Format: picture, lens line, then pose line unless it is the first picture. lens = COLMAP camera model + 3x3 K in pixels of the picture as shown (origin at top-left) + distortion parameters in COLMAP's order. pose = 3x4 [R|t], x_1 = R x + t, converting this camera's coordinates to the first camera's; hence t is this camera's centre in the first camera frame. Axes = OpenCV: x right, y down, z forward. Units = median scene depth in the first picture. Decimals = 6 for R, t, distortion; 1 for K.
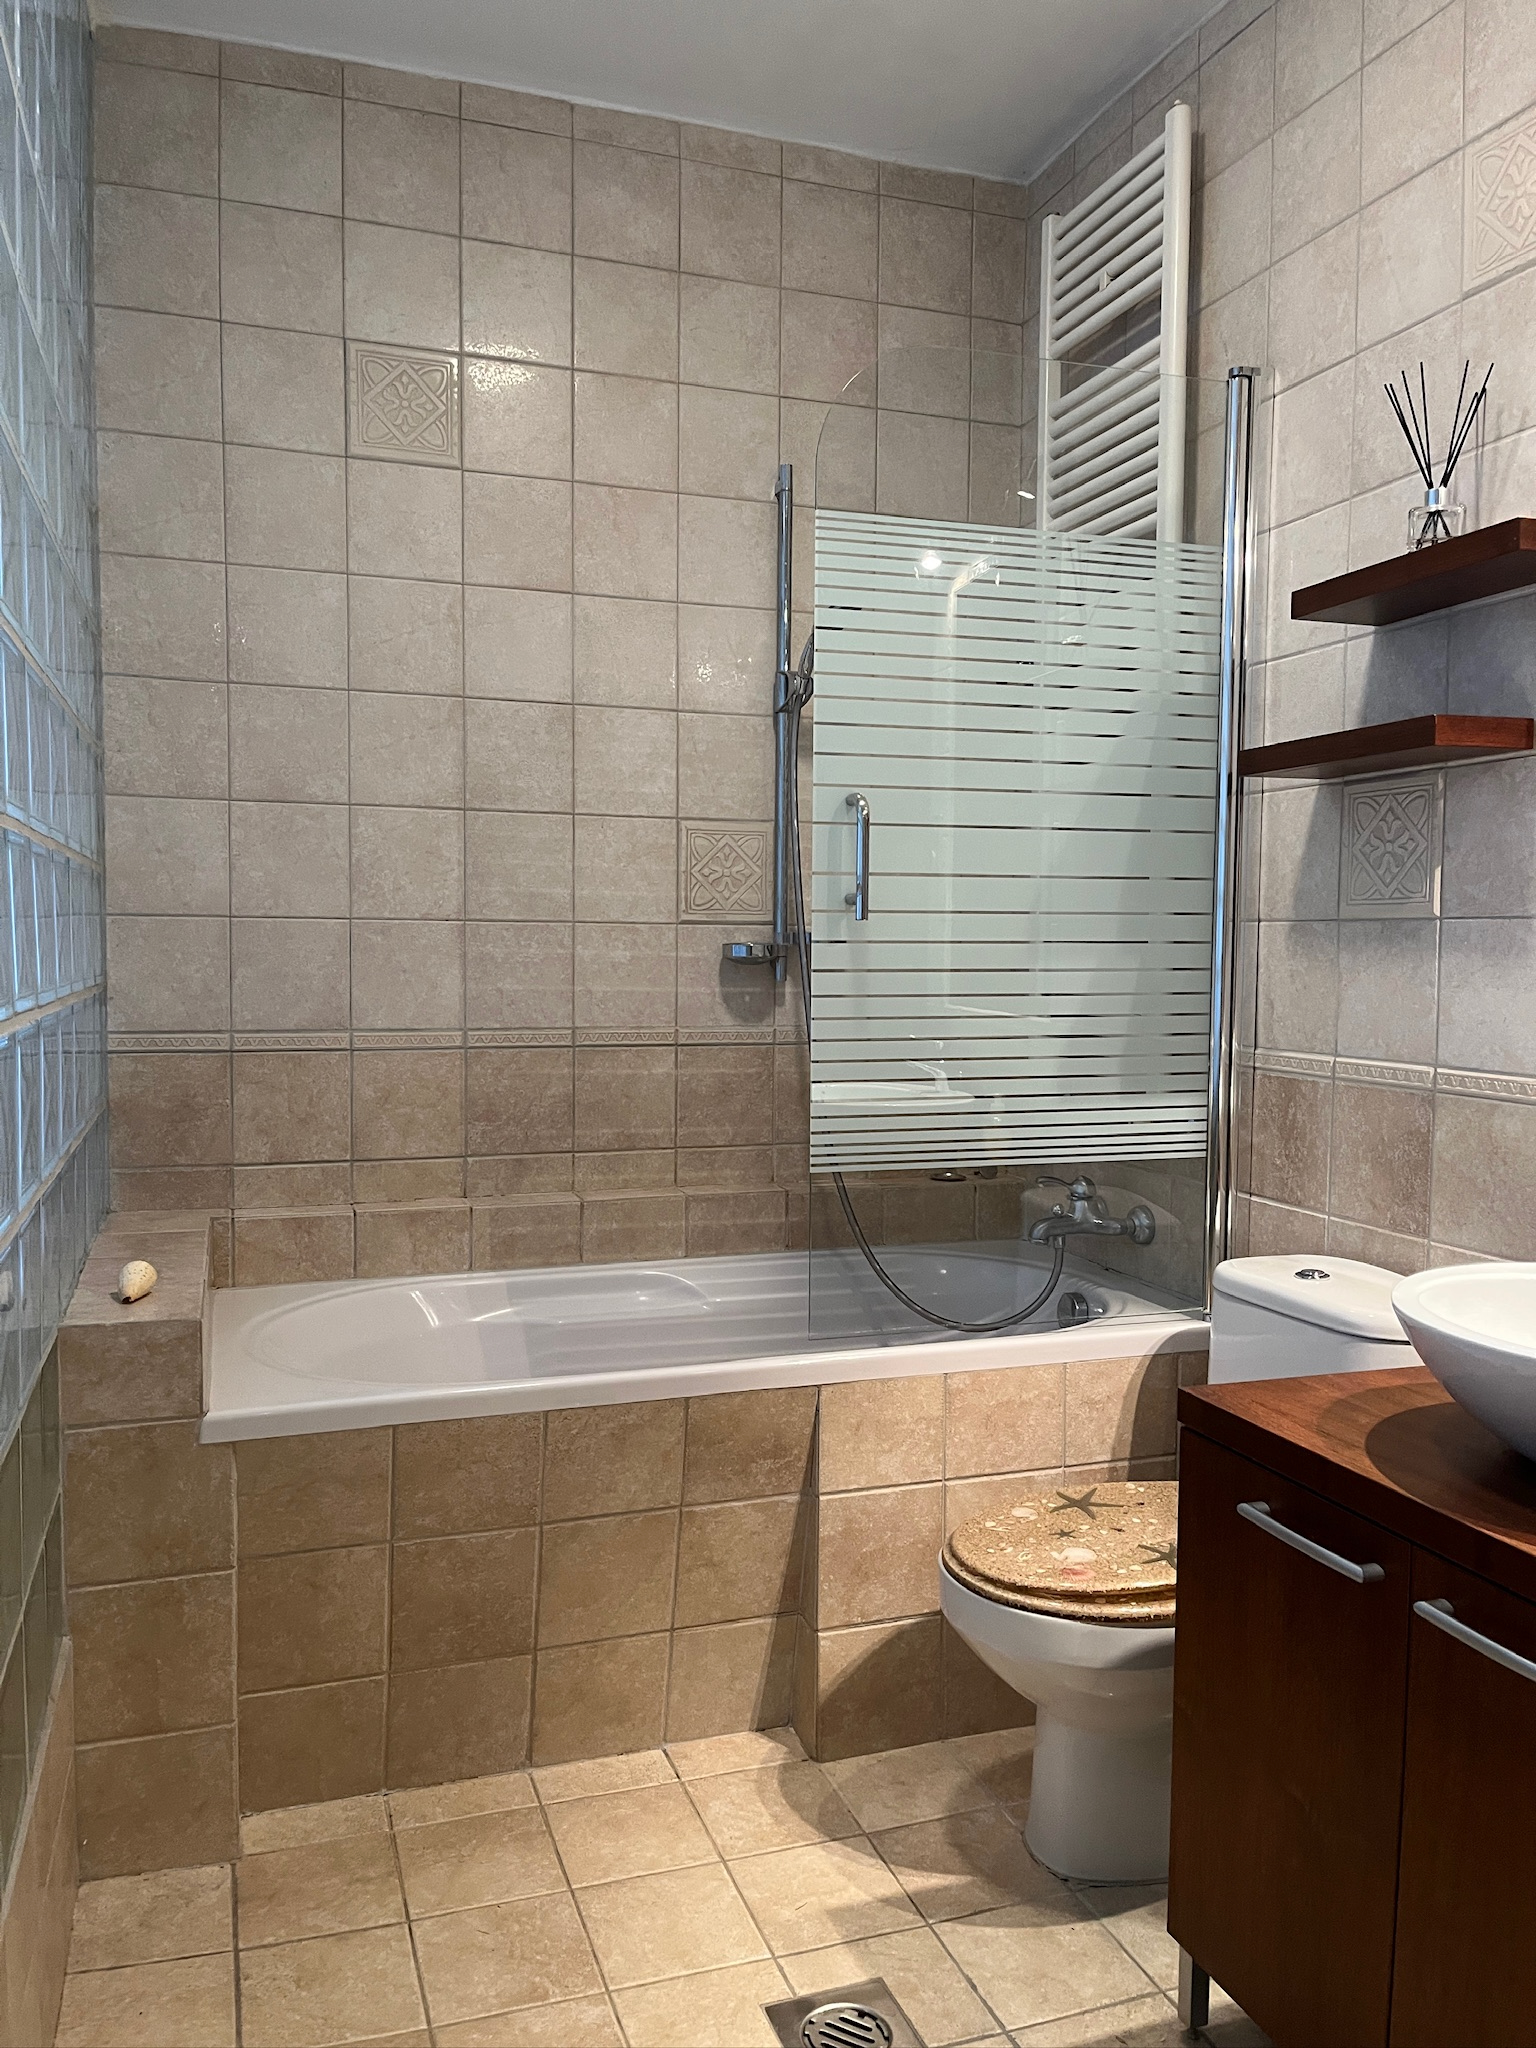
lens RADIAL K [[1566.5, 0, 770.6], [0, 1566.5, 1031.6], [0, 0, 1]] dist [0.084142, -0.118395]
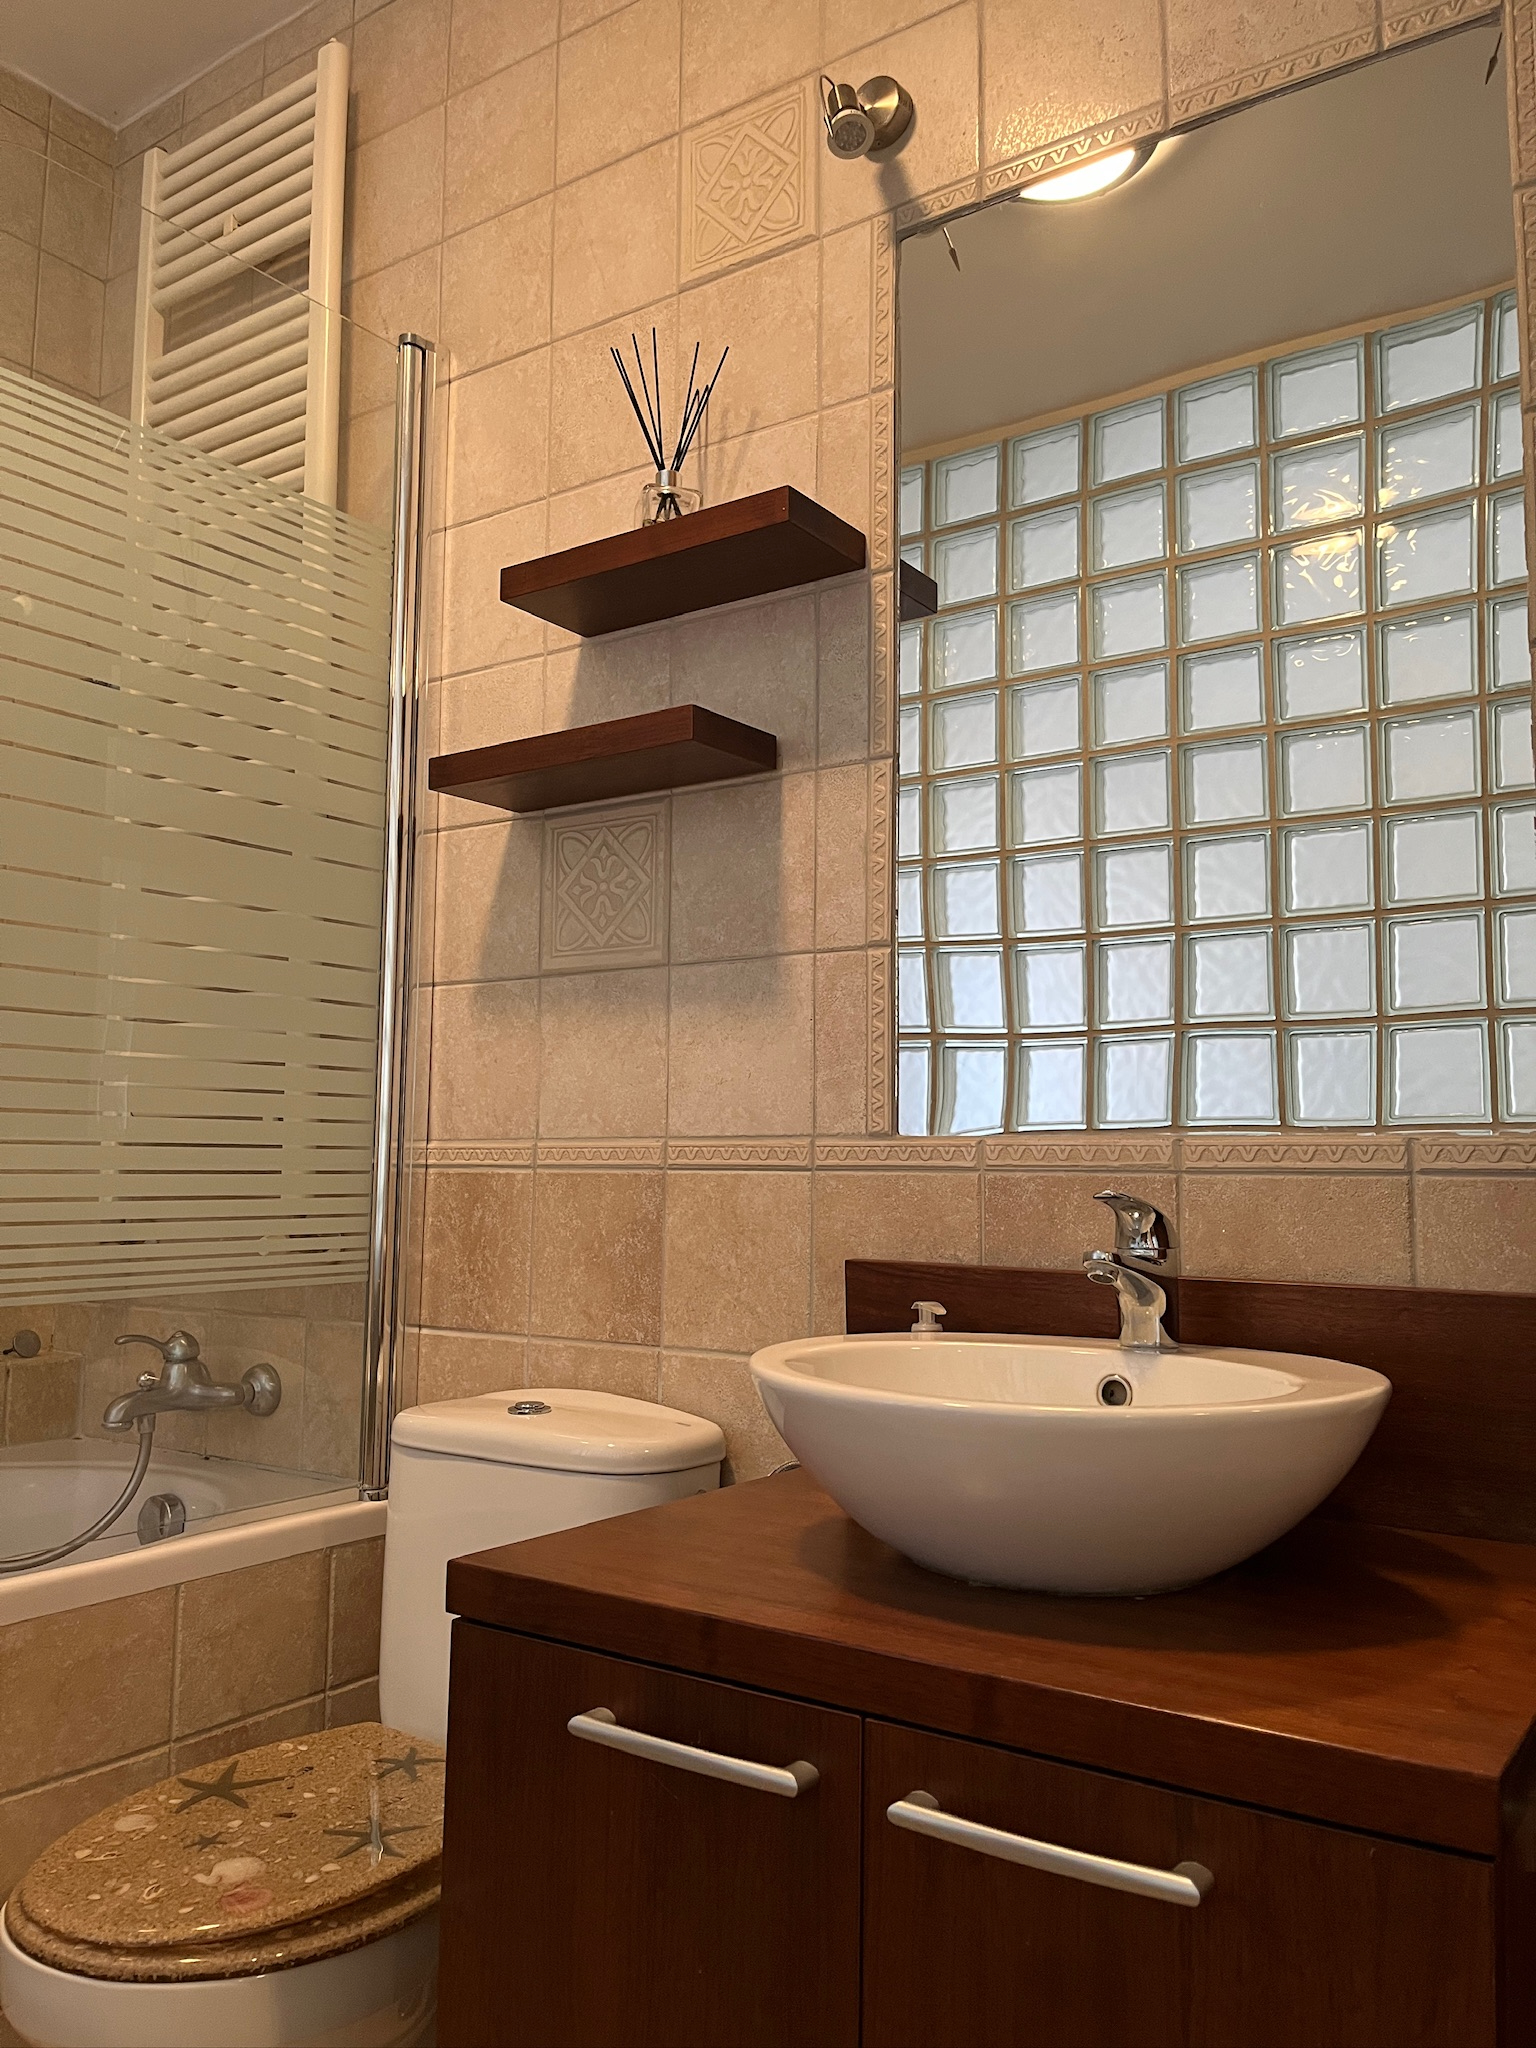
lens RADIAL K [[1566.5, 0, 770.6], [0, 1566.5, 1031.6], [0, 0, 1]] dist [0.084142, -0.118395]
pose [[0.810437, 0.056337, 0.583111, -0.024426], [0.028481, 0.990399, -0.135271, 0.074424], [-0.585133, 0.126236, 0.801051, 0.268387]]
